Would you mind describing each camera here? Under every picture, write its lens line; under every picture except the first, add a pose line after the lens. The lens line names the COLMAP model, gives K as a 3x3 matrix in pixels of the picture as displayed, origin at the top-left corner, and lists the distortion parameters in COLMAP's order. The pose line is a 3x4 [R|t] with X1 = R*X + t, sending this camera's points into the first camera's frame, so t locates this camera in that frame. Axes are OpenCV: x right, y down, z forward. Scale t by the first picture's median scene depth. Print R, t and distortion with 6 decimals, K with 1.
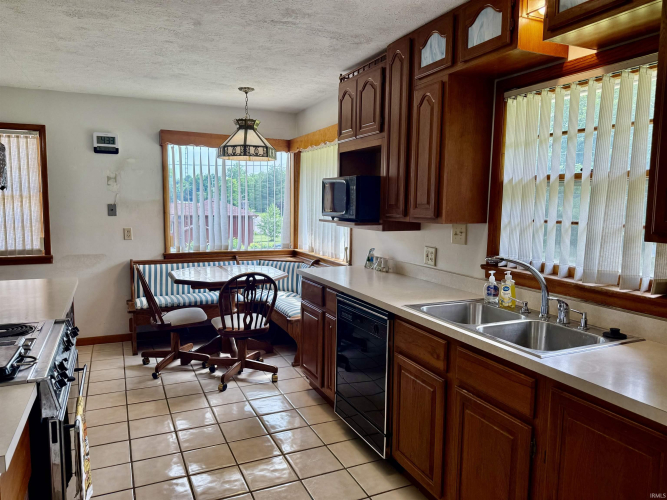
lens RADIAL K [[480.2, 0, 333.5], [0, 480.2, 250.0], [0, 0, 1]] dist [0.029476, -0.001114]
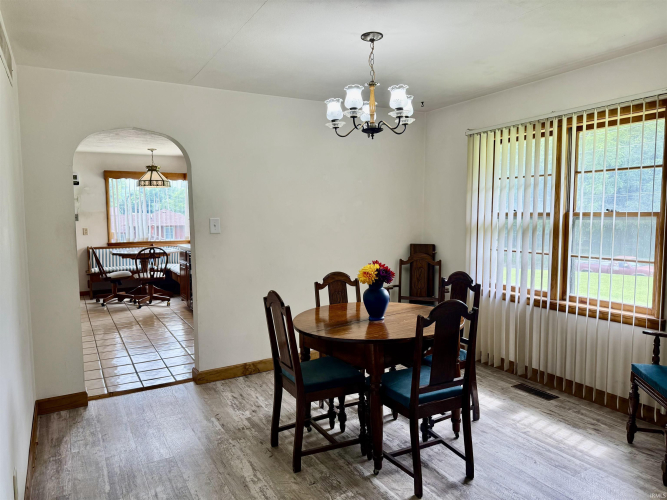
lens RADIAL K [[461.2, 0, 306.4], [0, 461.2, 249.2], [0, 0, 1]] dist [0.003468, -0.002015]
pose [[0.998233, -0.026224, 0.053331, 0.288423], [0.027148, 0.999492, -0.016675, 0.085201], [-0.052866, 0.018093, 0.998438, -0.731974]]
